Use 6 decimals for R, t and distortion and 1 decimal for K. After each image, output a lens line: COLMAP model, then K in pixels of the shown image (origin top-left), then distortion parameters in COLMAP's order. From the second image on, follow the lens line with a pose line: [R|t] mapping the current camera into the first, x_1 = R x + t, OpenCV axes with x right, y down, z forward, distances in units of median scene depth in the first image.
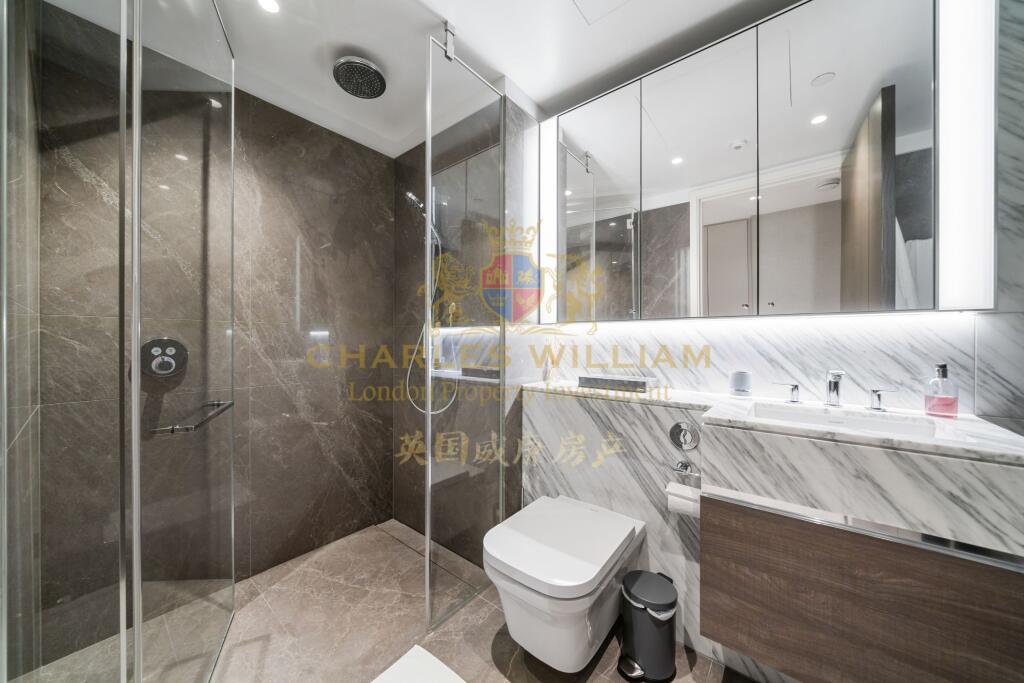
lens RADIAL K [[339.1, 0, 512.7], [0, 339.1, 345.5], [0, 0, 1]] dist [0.000004, -0.000006]
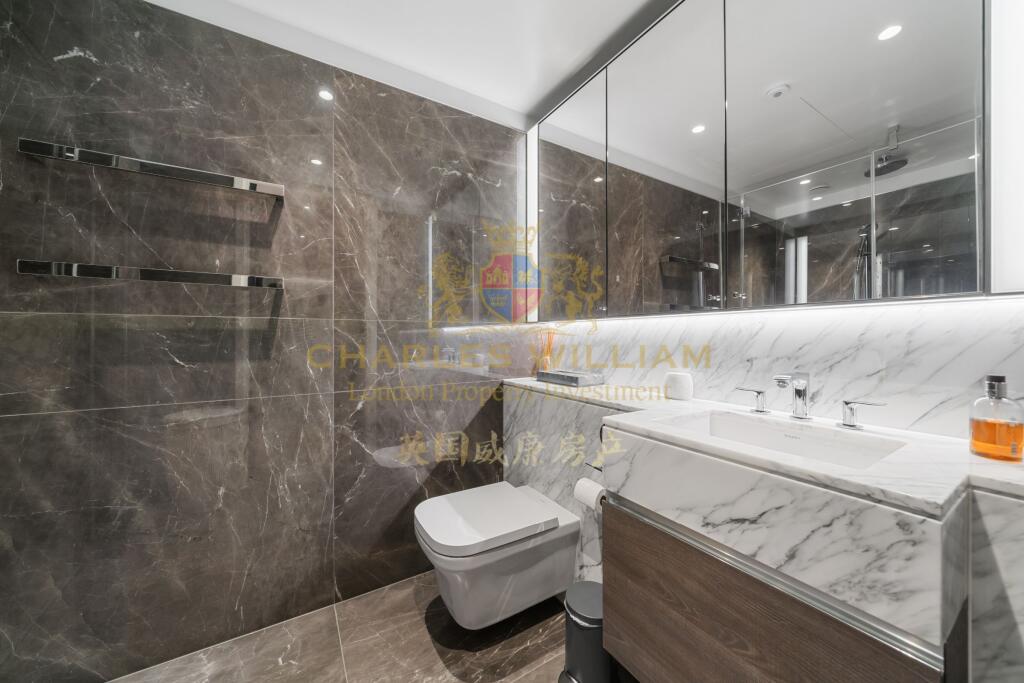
lens RADIAL K [[360.1, 0, 512.0], [0, 360.1, 341.5], [0, 0, 1]] dist [-0.000011, 0.000003]
pose [[0.906580, -0.002138, -0.422028, 0.524060], [0.005211, 0.999968, 0.006127, -0.011932], [0.422001, -0.007754, 0.906562, -0.044860]]
